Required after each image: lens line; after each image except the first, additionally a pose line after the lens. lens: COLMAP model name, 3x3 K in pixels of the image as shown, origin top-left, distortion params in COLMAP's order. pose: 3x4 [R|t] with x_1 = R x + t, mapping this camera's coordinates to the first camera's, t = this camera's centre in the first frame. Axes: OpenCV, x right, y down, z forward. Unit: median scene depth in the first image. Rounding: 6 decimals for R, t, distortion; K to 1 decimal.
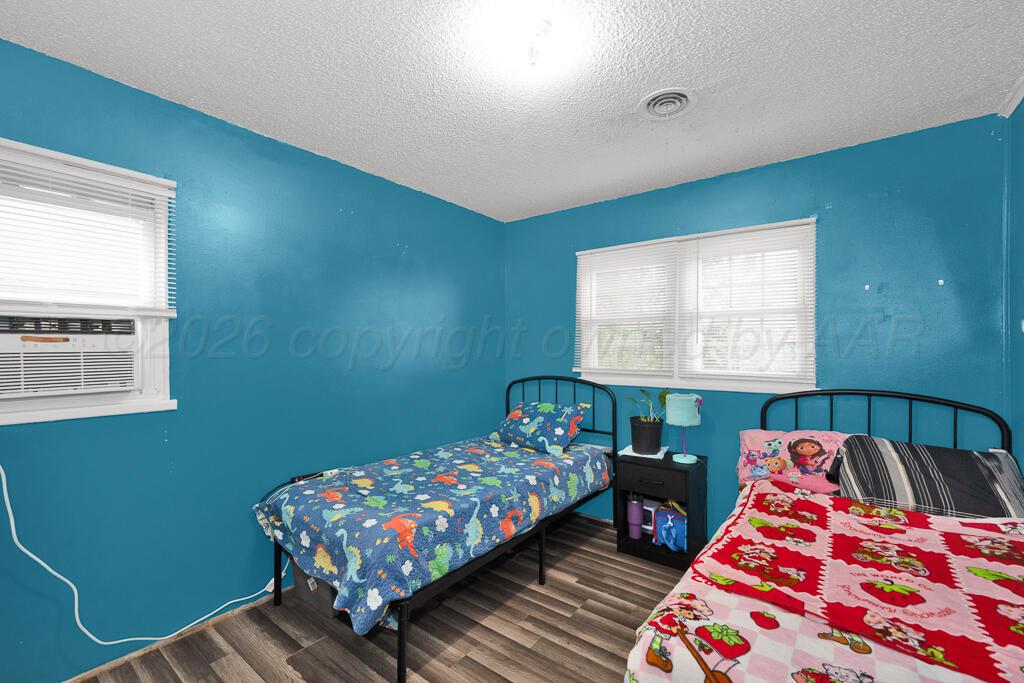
lens RADIAL K [[441.5, 0, 512.4], [0, 441.5, 338.4], [0, 0, 1]] dist [-0.002509, -0.000029]
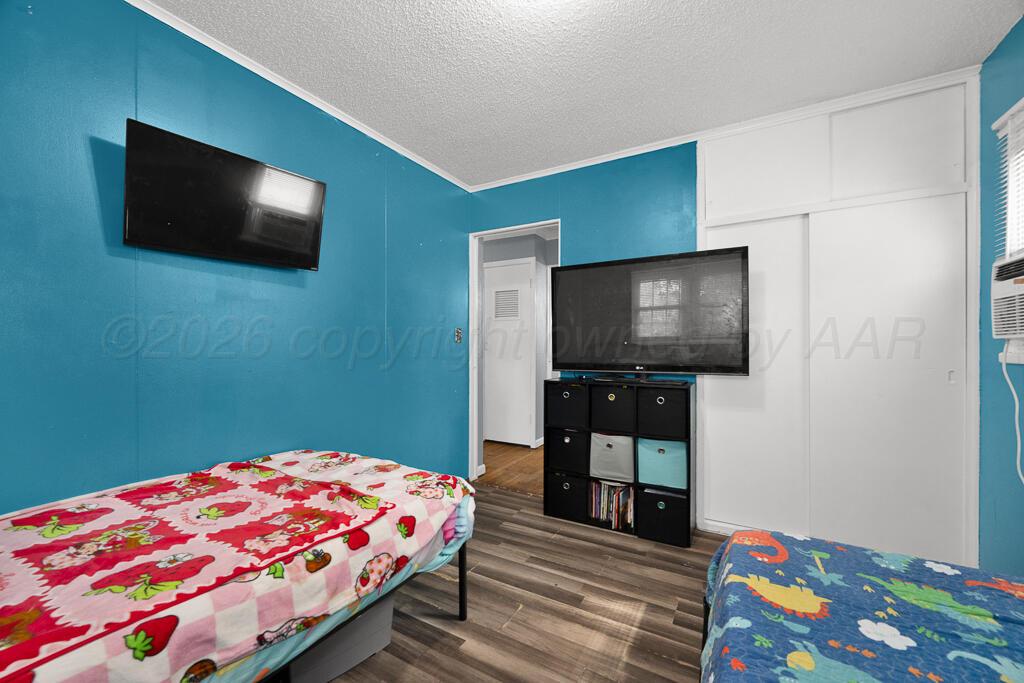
lens RADIAL K [[409.7, 0, 510.8], [0, 409.7, 350.4], [0, 0, 1]] dist [-0.002537, -0.000168]
pose [[-0.992910, 0.008267, -0.118585, 0.247839], [0.008193, 0.999966, 0.001109, 0.172053], [0.118590, 0.000129, -0.992943, 2.048503]]
